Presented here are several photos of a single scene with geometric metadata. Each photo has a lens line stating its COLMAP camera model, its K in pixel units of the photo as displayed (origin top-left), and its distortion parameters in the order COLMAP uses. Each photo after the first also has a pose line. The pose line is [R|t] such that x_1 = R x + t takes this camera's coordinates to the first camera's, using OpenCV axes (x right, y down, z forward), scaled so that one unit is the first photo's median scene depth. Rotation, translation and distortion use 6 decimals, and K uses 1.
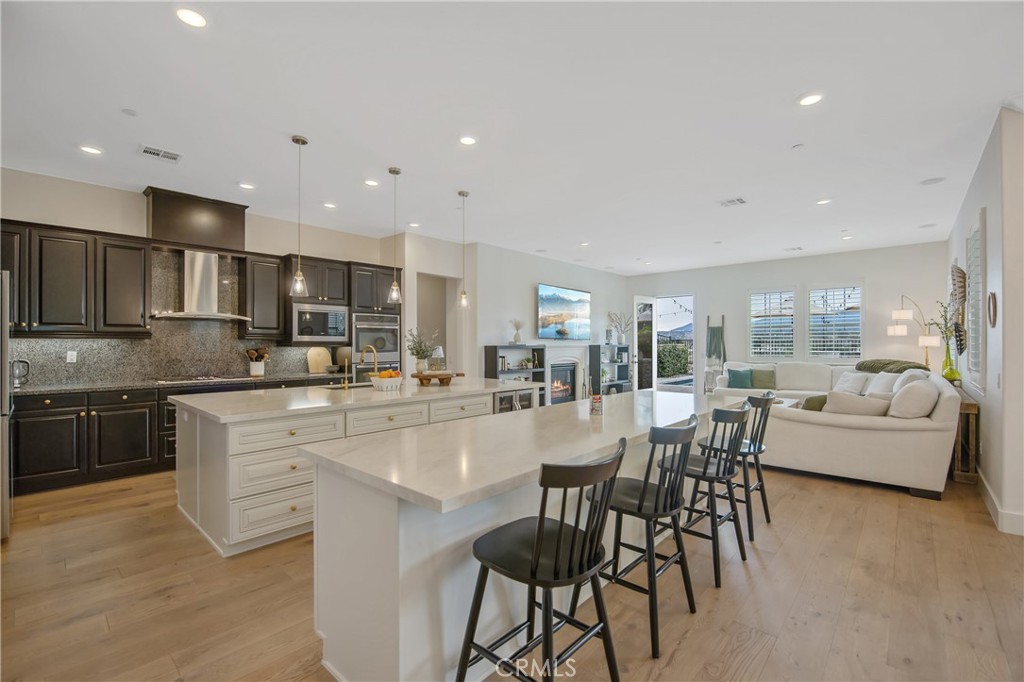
lens RADIAL K [[451.8, 0, 512.0], [0, 451.8, 343.6], [0, 0, 1]] dist [-0.008830, 0.000810]
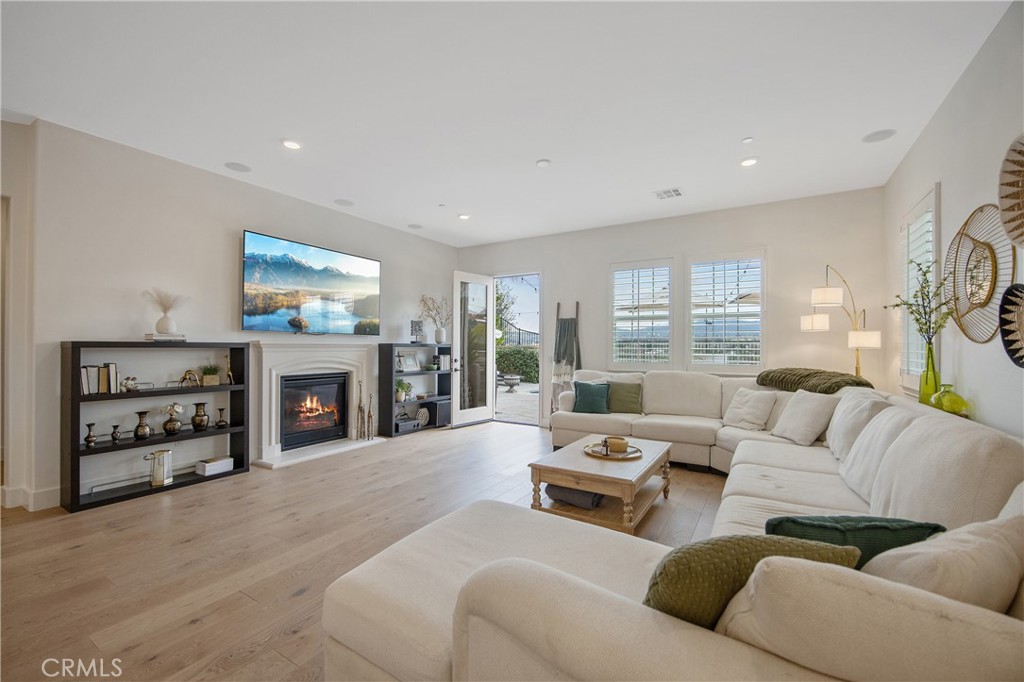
lens RADIAL K [[422.4, 0, 509.2], [0, 422.4, 345.0], [0, 0, 1]] dist [-0.003184, 0.000125]
pose [[0.987693, 0.004584, 0.156336, 0.339522], [-0.004602, 0.999989, -0.000248, 0.005028], [-0.156336, -0.000475, 0.987704, 0.486448]]
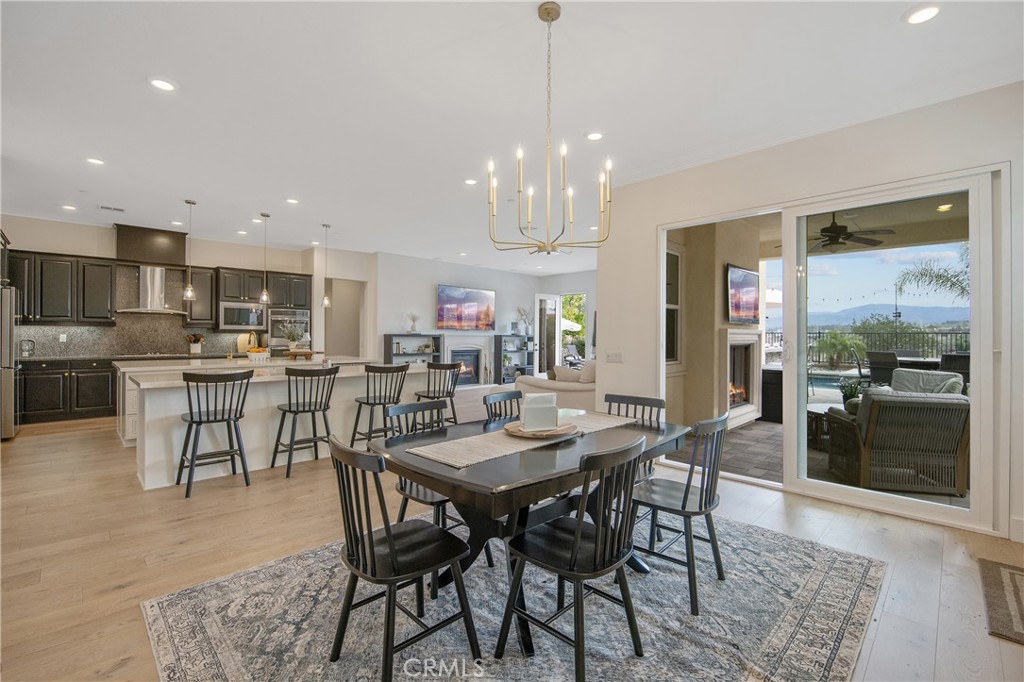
lens RADIAL K [[451.8, 0, 514.5], [0, 451.8, 339.0], [0, 0, 1]] dist [-0.008830, 0.000810]
pose [[0.997770, 0.009027, -0.066131, 0.395101], [-0.008502, 0.999930, 0.008219, 0.004401], [0.066200, -0.007639, 0.997777, -0.254692]]
